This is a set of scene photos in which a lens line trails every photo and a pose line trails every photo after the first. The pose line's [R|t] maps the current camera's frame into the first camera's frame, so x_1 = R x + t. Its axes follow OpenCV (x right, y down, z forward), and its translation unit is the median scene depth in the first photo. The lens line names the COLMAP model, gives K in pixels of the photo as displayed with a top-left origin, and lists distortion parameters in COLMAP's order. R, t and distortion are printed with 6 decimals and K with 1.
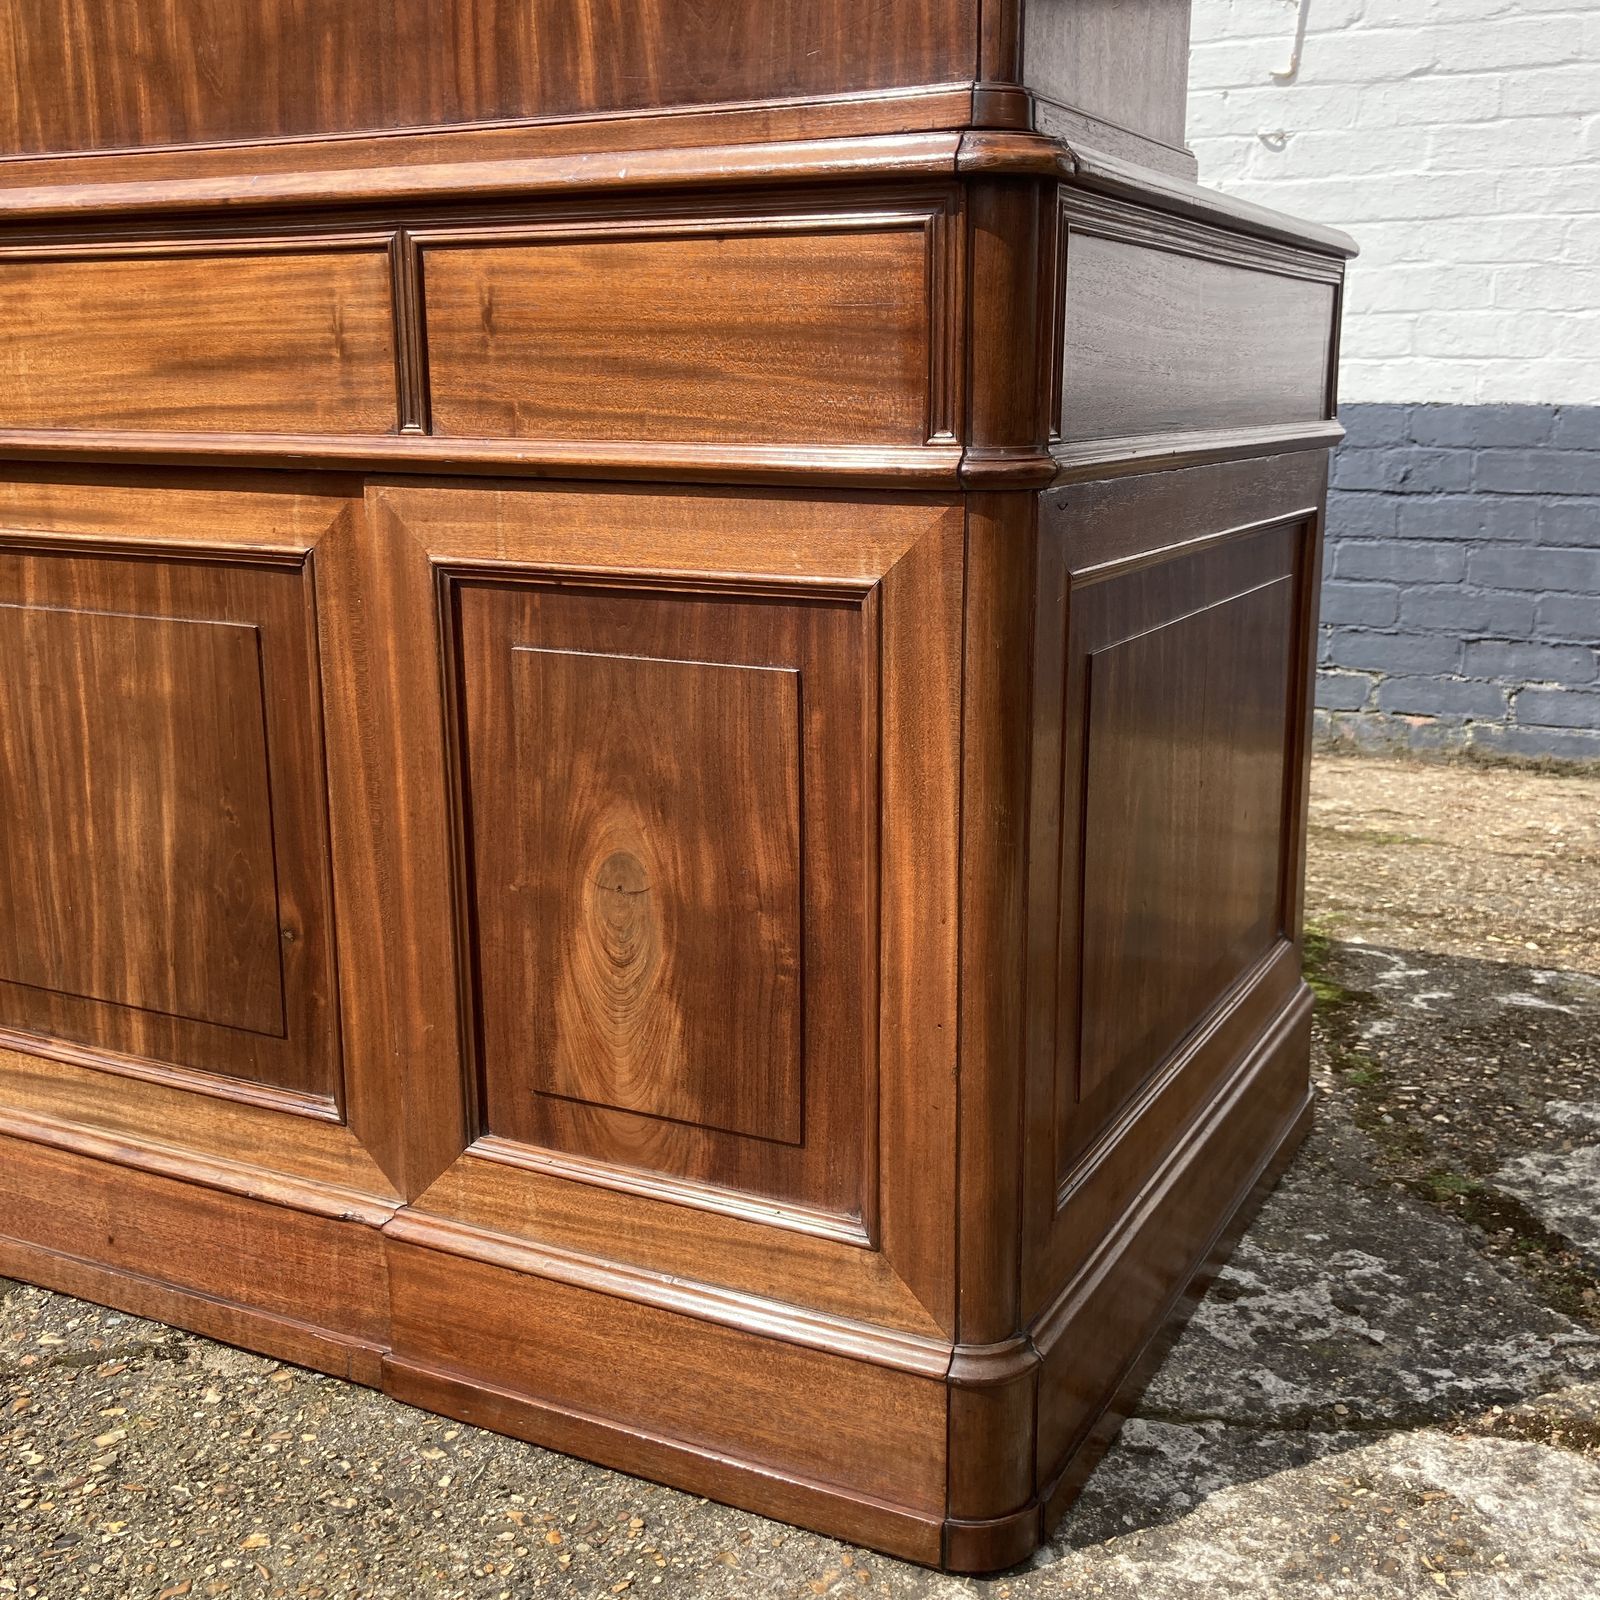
lens RADIAL K [[1813.9, 0, 855.1], [0, 1813.9, 790.2], [0, 0, 1]] dist [0.068834, -0.162865]
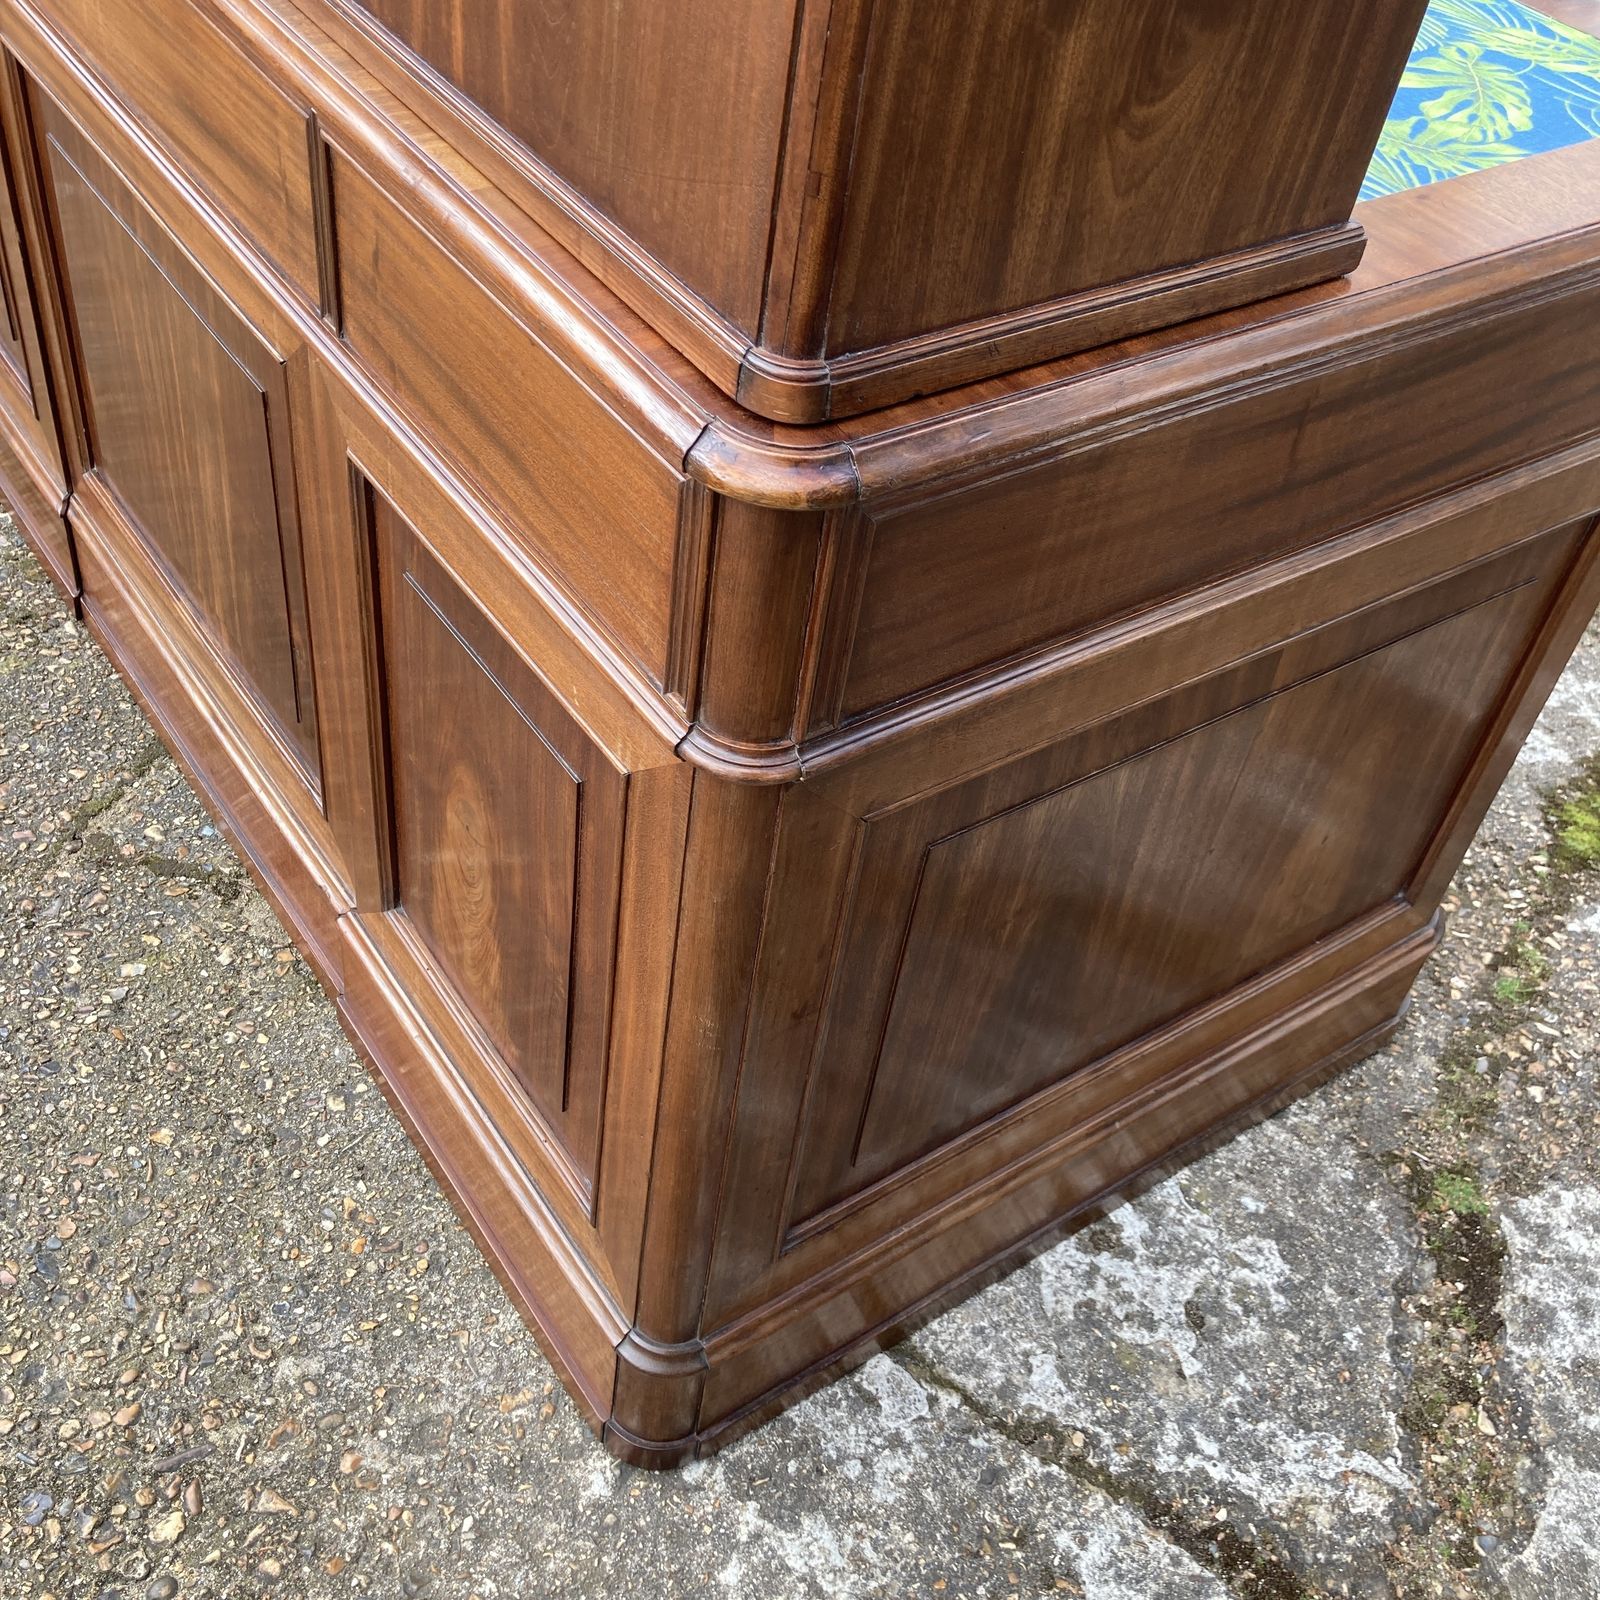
lens RADIAL K [[1782.3, 0, 810.6], [0, 1782.3, 783.5], [0, 0, 1]] dist [0.071616, -0.215168]
pose [[0.875371, 0.398722, -0.273398, 0.272934], [-0.216149, 0.828625, 0.516391, -0.474139], [0.432441, -0.392940, 0.811538, 0.269677]]
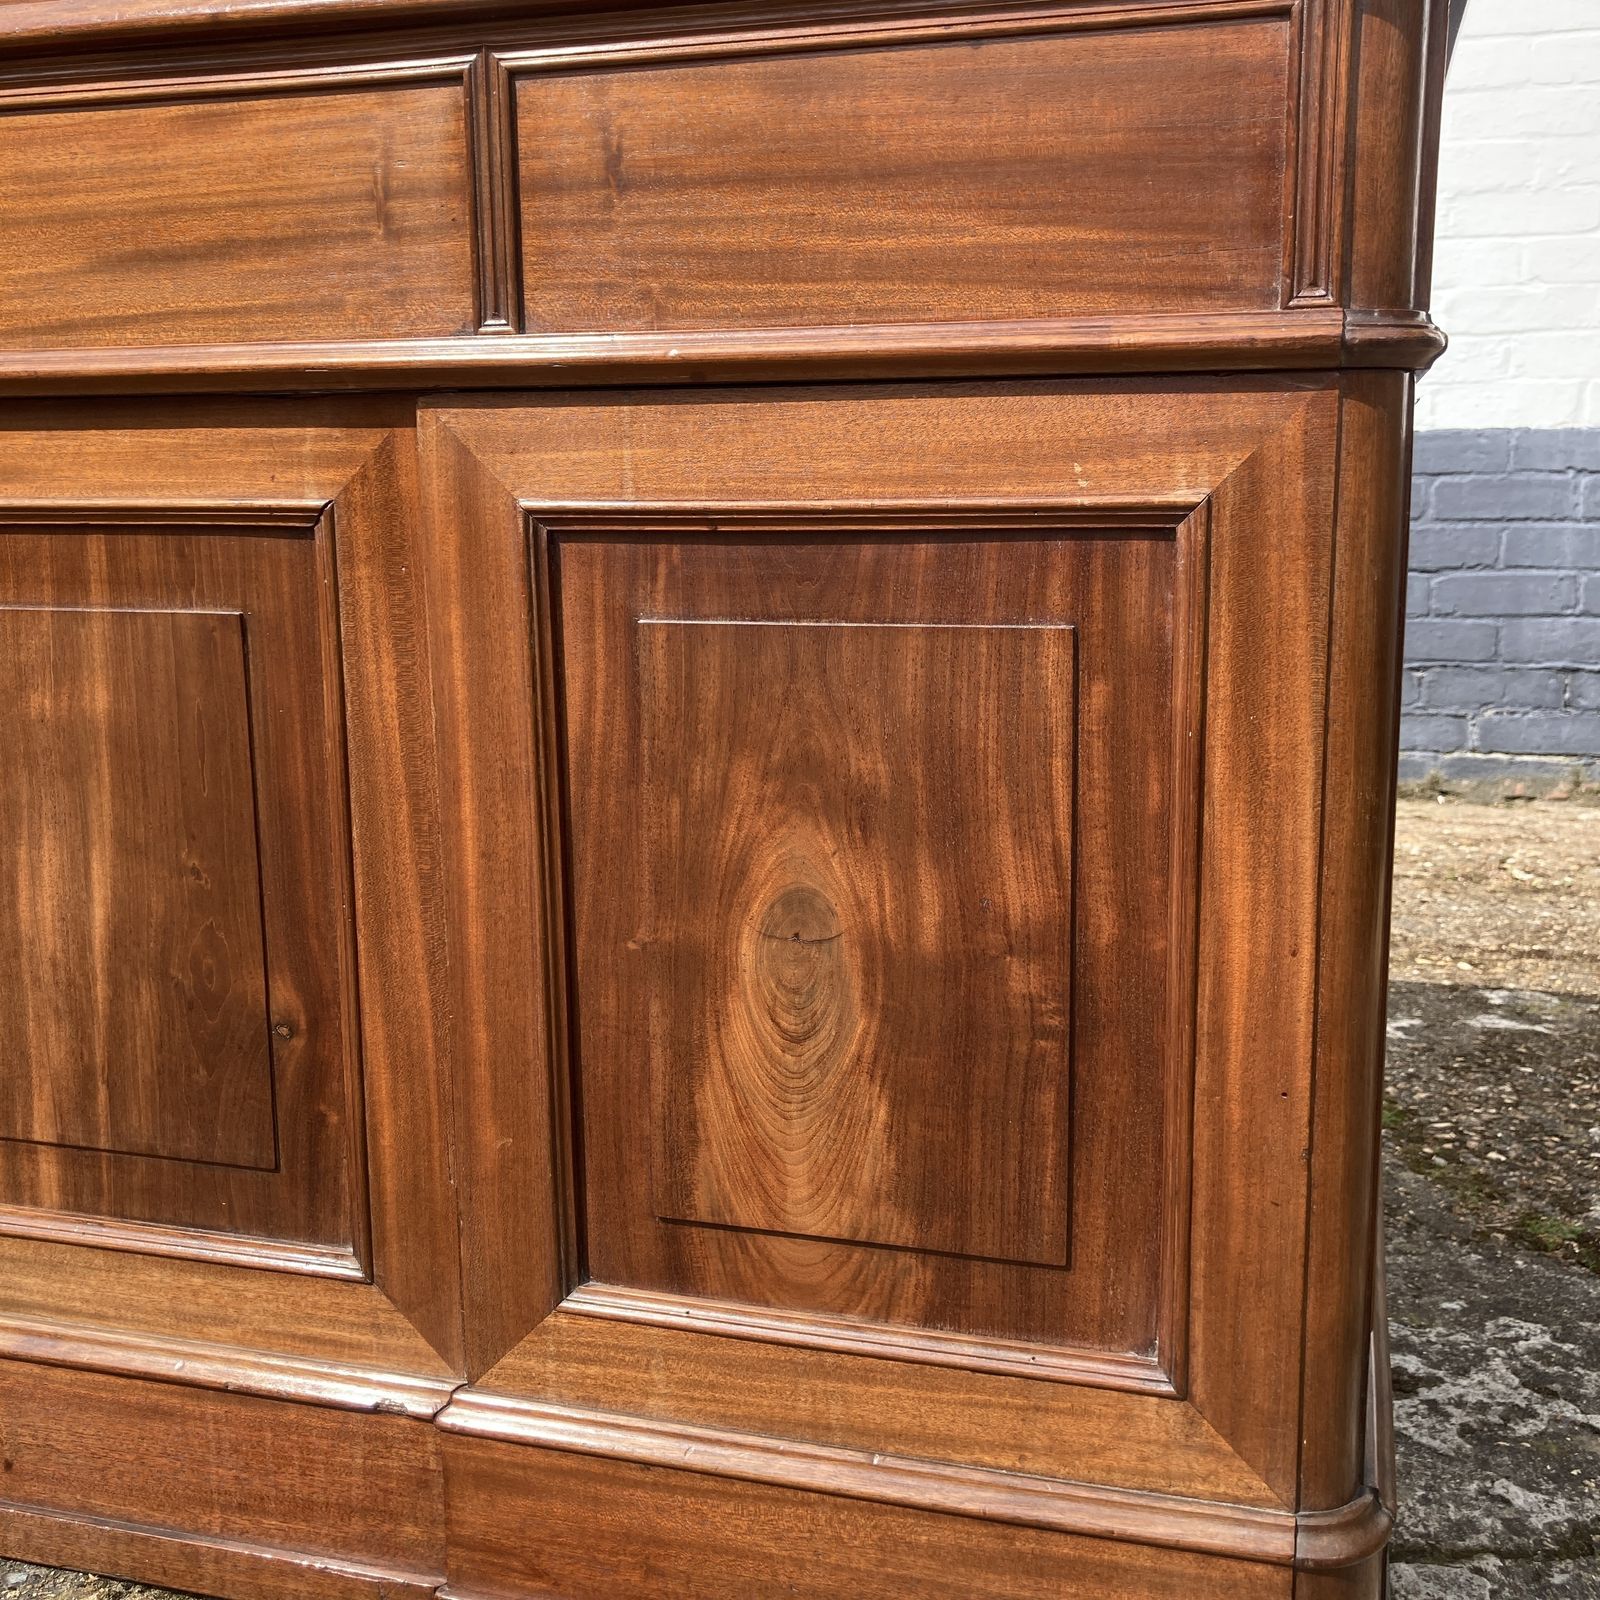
lens RADIAL K [[1754.8, 0, 825.5], [0, 1754.8, 782.3], [0, 0, 1]] dist [0.008897, 0.009359]
pose [[0.984506, -0.040118, 0.170700, -0.219749], [0.047651, 0.998052, -0.040264, 0.018512], [-0.168753, 0.047774, 0.984500, 0.264146]]
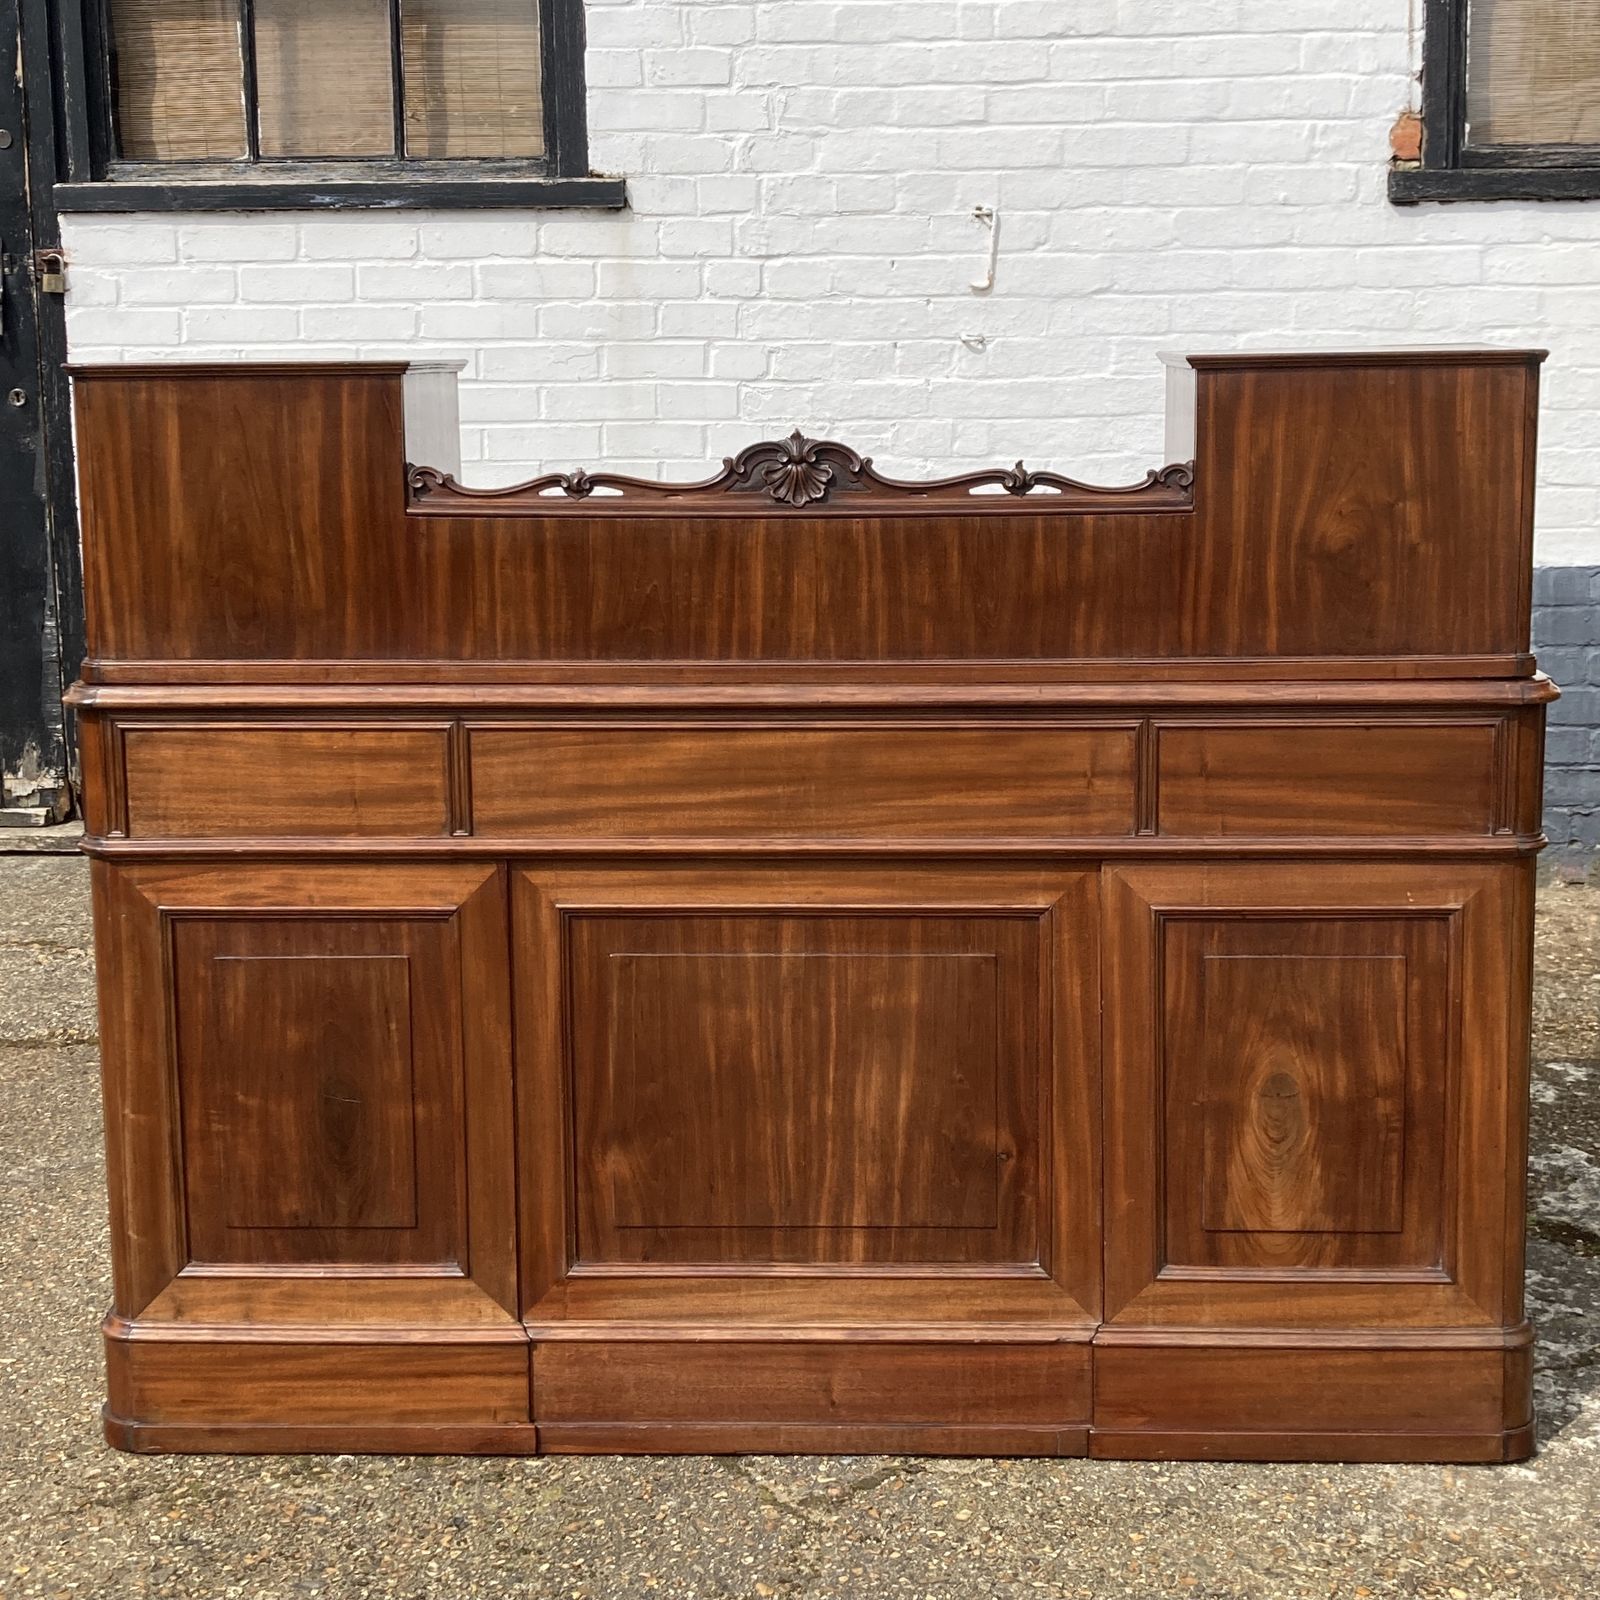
lens RADIAL K [[2484.5, 0, 798.8], [0, 2484.5, 706.4], [0, 0, 1]] dist [0.144786, -0.504252]
pose [[0.915066, -0.078846, 0.395521, -1.295338], [0.103696, 0.993730, -0.041810, -0.228530], [-0.389744, 0.079273, 0.917505, -0.878467]]
